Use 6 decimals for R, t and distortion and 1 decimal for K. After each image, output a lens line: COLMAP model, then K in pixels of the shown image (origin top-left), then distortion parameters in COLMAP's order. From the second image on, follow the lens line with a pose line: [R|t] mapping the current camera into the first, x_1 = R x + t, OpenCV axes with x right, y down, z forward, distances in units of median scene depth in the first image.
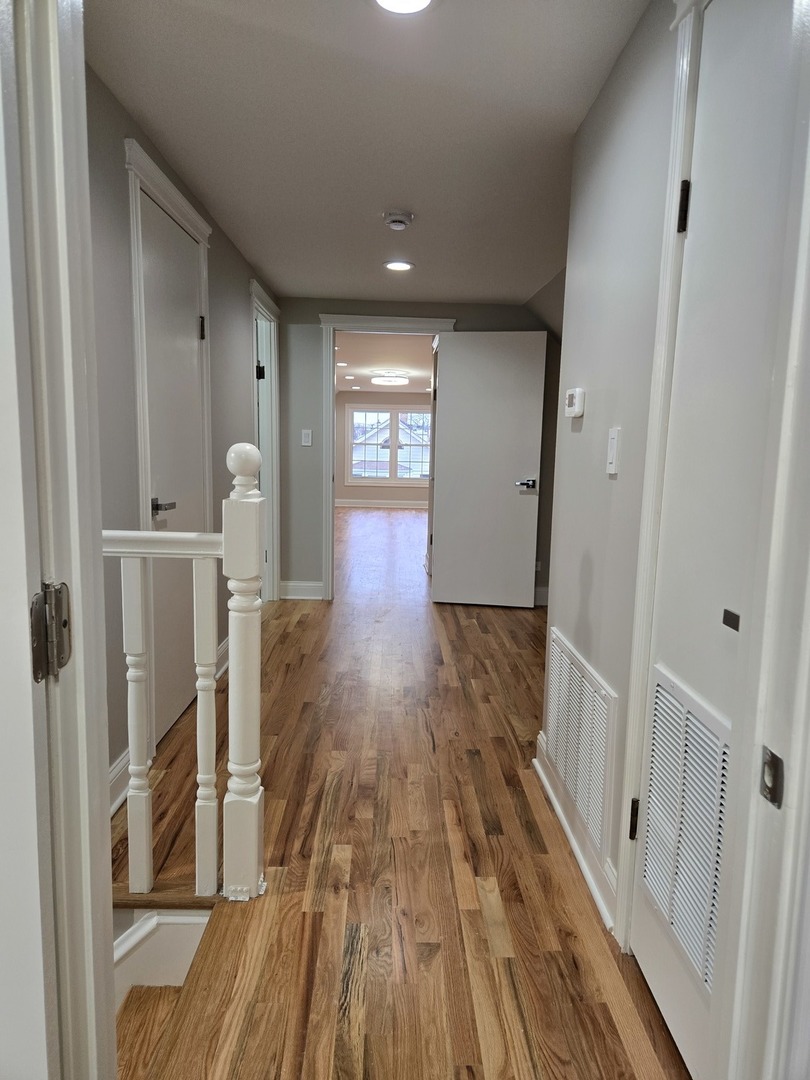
lens RADIAL K [[717.6, 0, 404.5], [0, 717.6, 541.6], [0, 0, 1]] dist [0.045382, -0.009476]
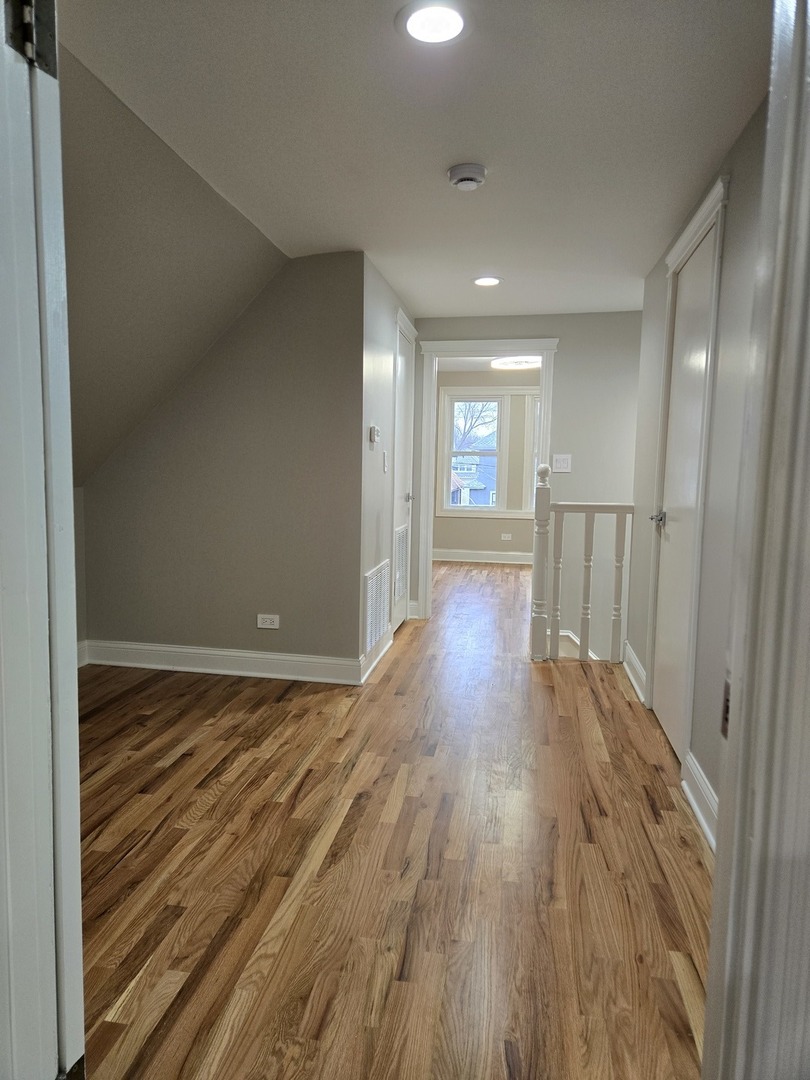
lens RADIAL K [[717.6, 0, 405.1], [0, 717.6, 541.6], [0, 0, 1]] dist [0.045382, -0.009476]
pose [[-0.984186, -0.060111, 0.166628, -0.089124], [-0.019275, 0.971418, 0.236592, -0.221632], [-0.176087, 0.229638, -0.957214, 1.701280]]
